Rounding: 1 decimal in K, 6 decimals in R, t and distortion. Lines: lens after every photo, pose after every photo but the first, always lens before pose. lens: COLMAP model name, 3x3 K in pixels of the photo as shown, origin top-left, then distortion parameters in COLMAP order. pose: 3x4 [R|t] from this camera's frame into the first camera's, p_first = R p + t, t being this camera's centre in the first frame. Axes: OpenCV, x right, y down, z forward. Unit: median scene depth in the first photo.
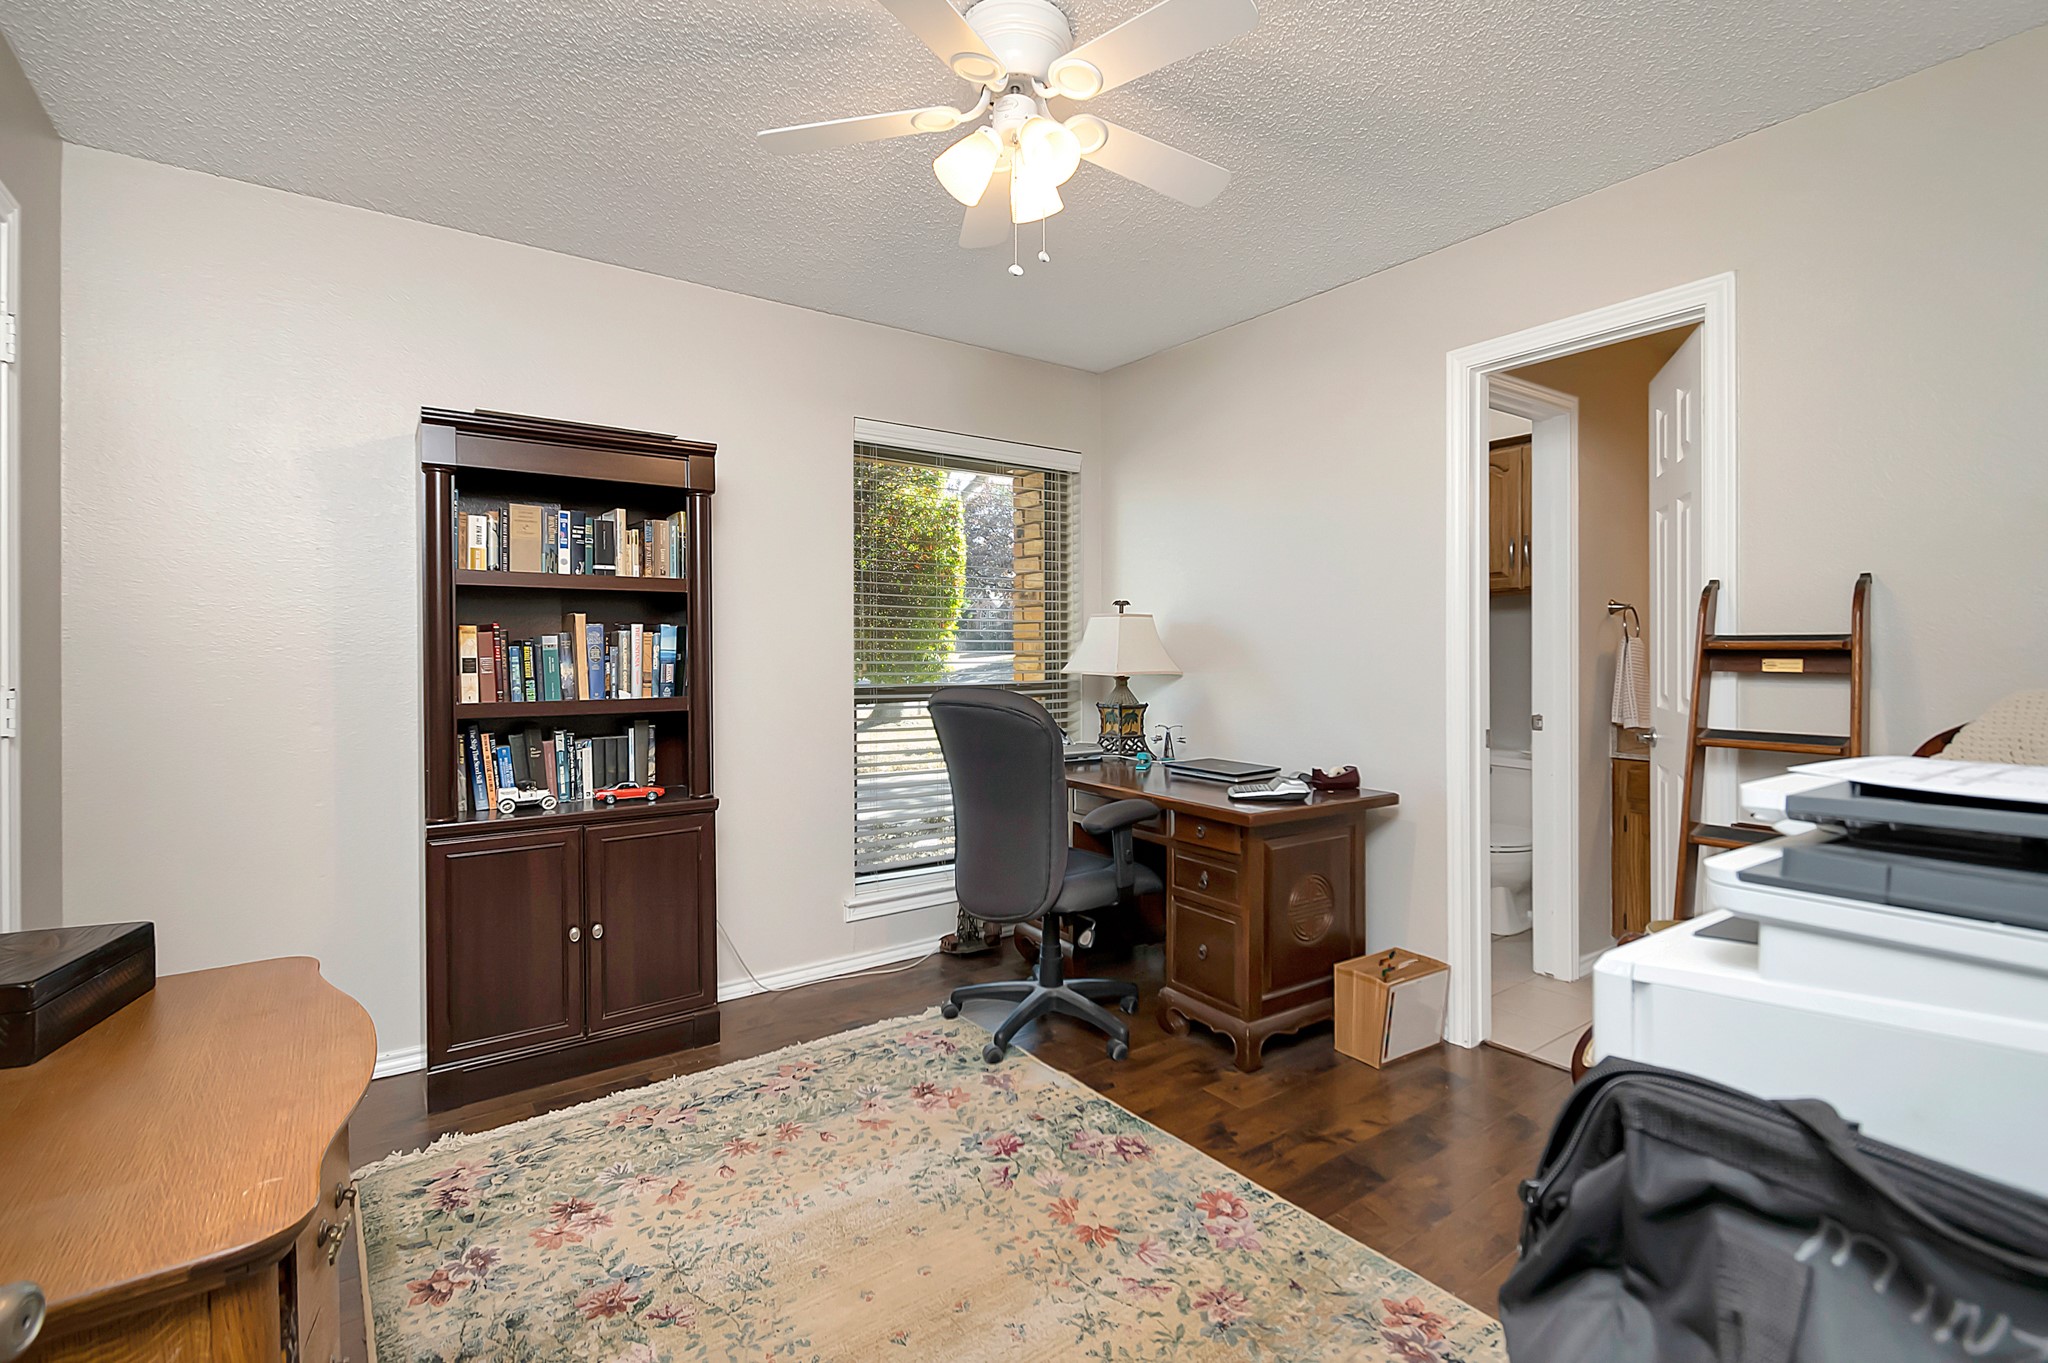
lens RADIAL K [[937.8, 0, 1027.9], [0, 937.8, 662.0], [0, 0, 1]] dist [0.013665, -0.004639]
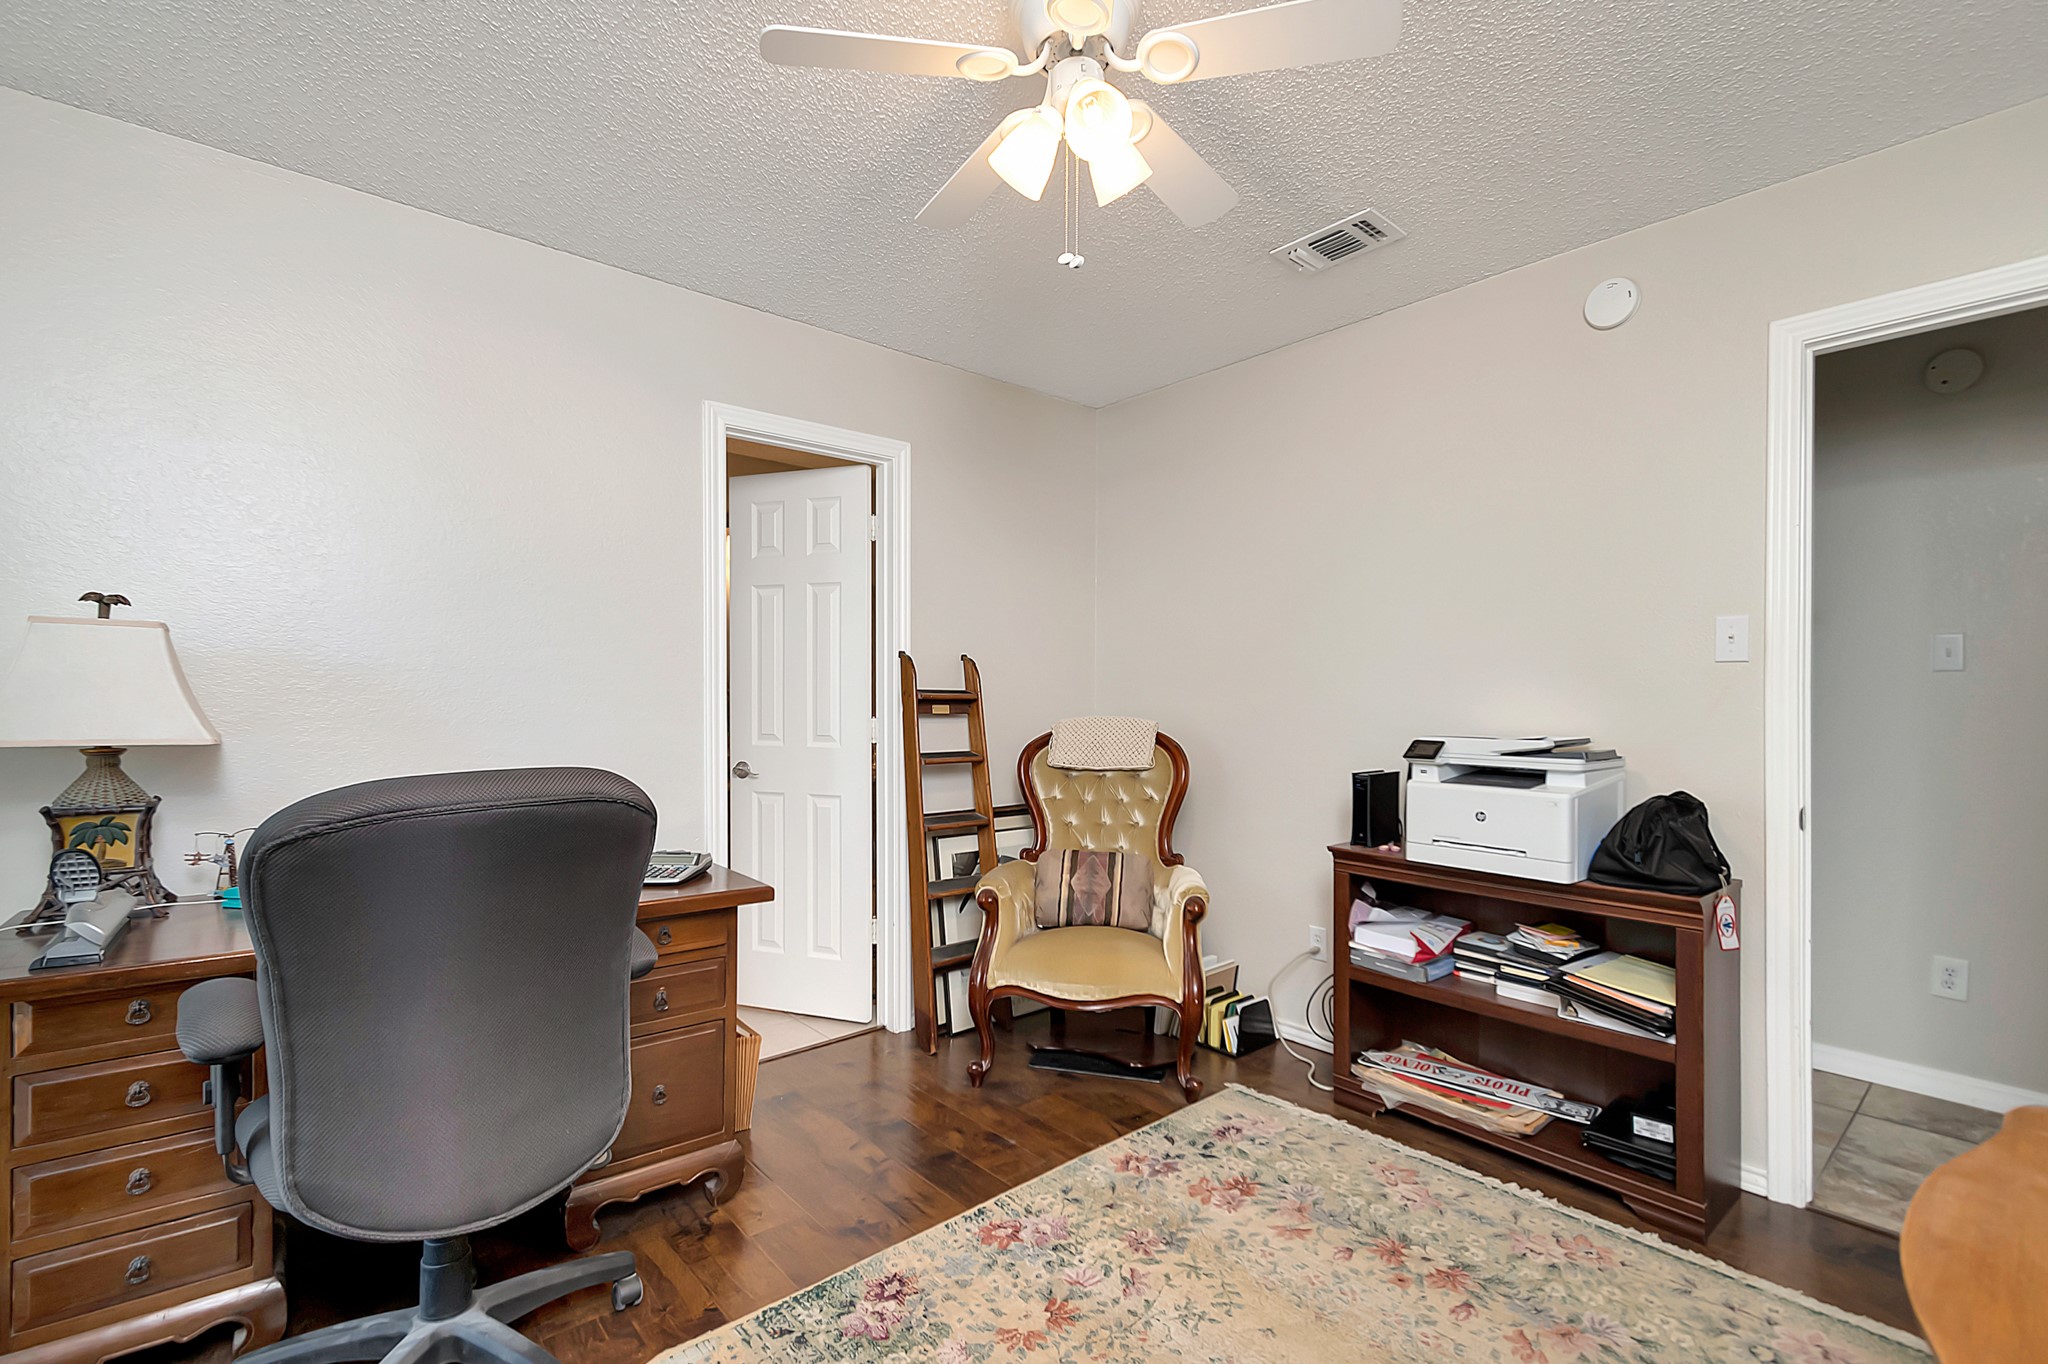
lens RADIAL K [[937.8, 0, 1027.0], [0, 937.8, 700.9], [0, 0, 1]] dist [0.013665, -0.004639]
pose [[-0.100115, 0.001512, 0.994975, -0.768324], [0.010524, 0.999945, -0.000461, -0.007154], [-0.994920, 0.010425, -0.100125, 0.993309]]
